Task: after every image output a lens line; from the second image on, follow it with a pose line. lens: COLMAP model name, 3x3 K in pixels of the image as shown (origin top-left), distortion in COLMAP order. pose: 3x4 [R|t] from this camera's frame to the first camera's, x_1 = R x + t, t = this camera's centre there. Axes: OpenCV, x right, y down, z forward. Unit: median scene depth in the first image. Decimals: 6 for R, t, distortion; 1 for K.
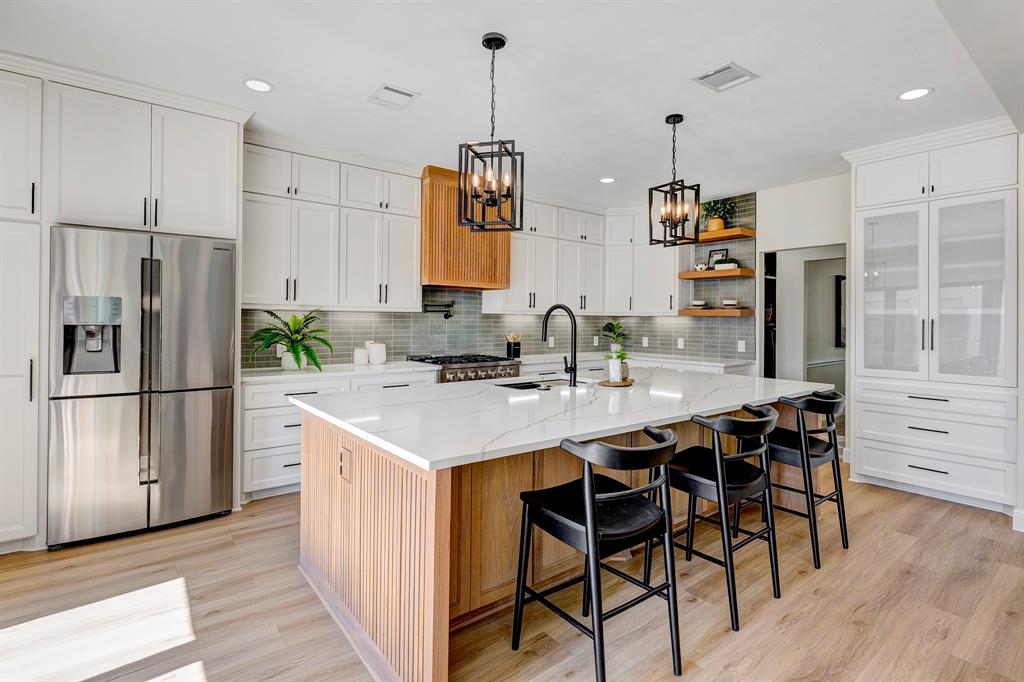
lens RADIAL K [[508.8, 0, 511.6], [0, 508.8, 318.1], [0, 0, 1]] dist [-0.000429, -0.000528]
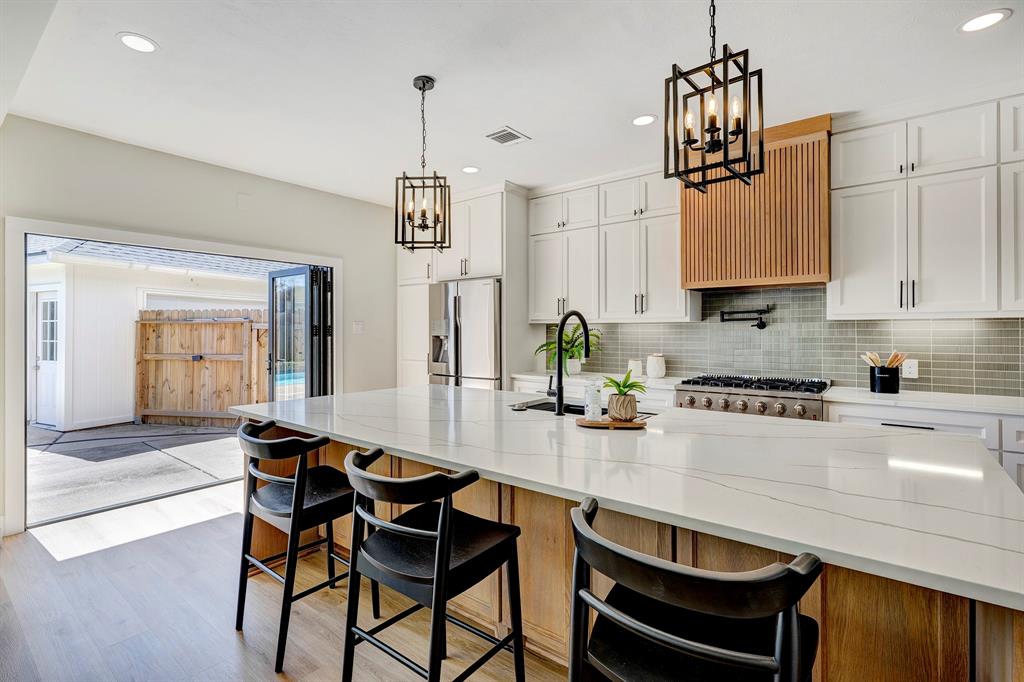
lens RADIAL K [[465.9, 0, 512.1], [0, 465.9, 326.1], [0, 0, 1]] dist [-0.001396, -0.000101]
pose [[0.230305, -0.018712, -0.972939, 0.597153], [0.009218, 0.999812, -0.017047, 0.007154], [0.973075, -0.005043, 0.230434, 0.618733]]
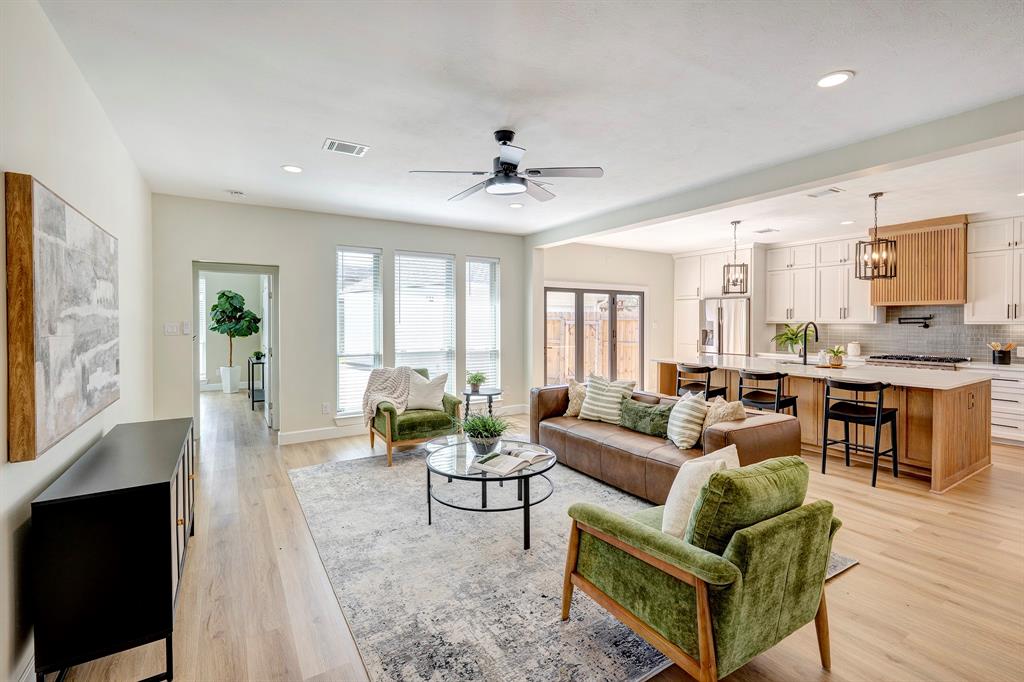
lens RADIAL K [[457.7, 0, 526.0], [0, 457.7, 325.0], [0, 0, 1]] dist [0.002306, 0.000242]
pose [[-0.100618, 0.001958, -0.994923, 1.482940], [0.005881, 0.999982, 0.001373, -0.019239], [0.994908, -0.005713, -0.100628, 0.124507]]
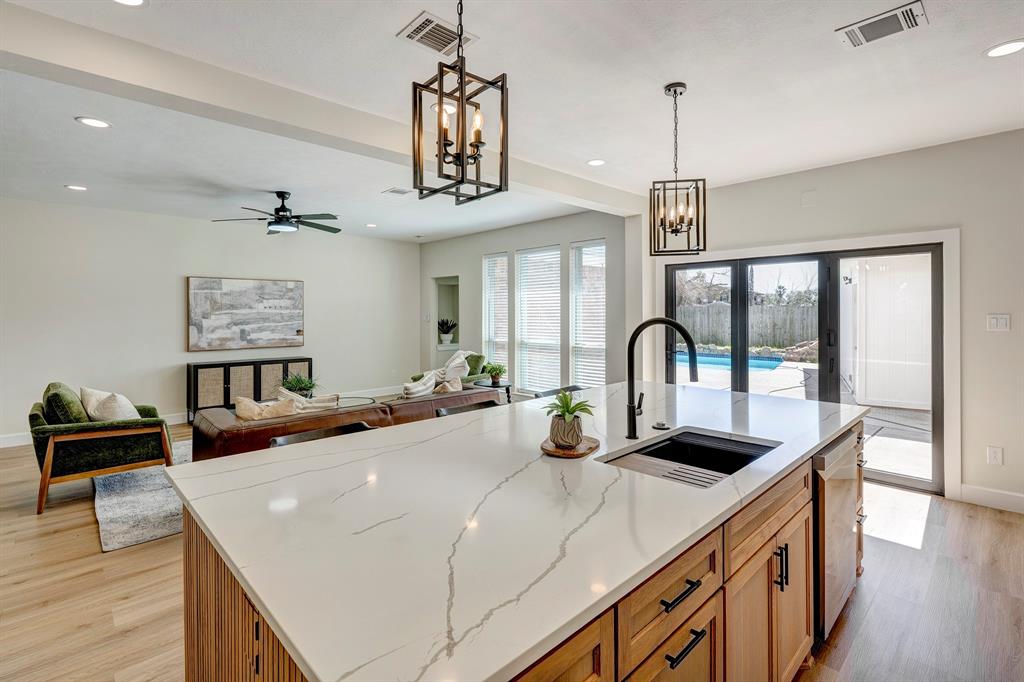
lens RADIAL K [[480.3, 0, 508.0], [0, 480.3, 315.8], [0, 0, 1]] dist [0.004192, 0.000508]
pose [[-0.996845, -0.000225, -0.079367, 0.240638], [-0.000277, 1.000000, 0.000639, -0.027061], [0.079367, 0.000659, -0.996845, 1.294278]]
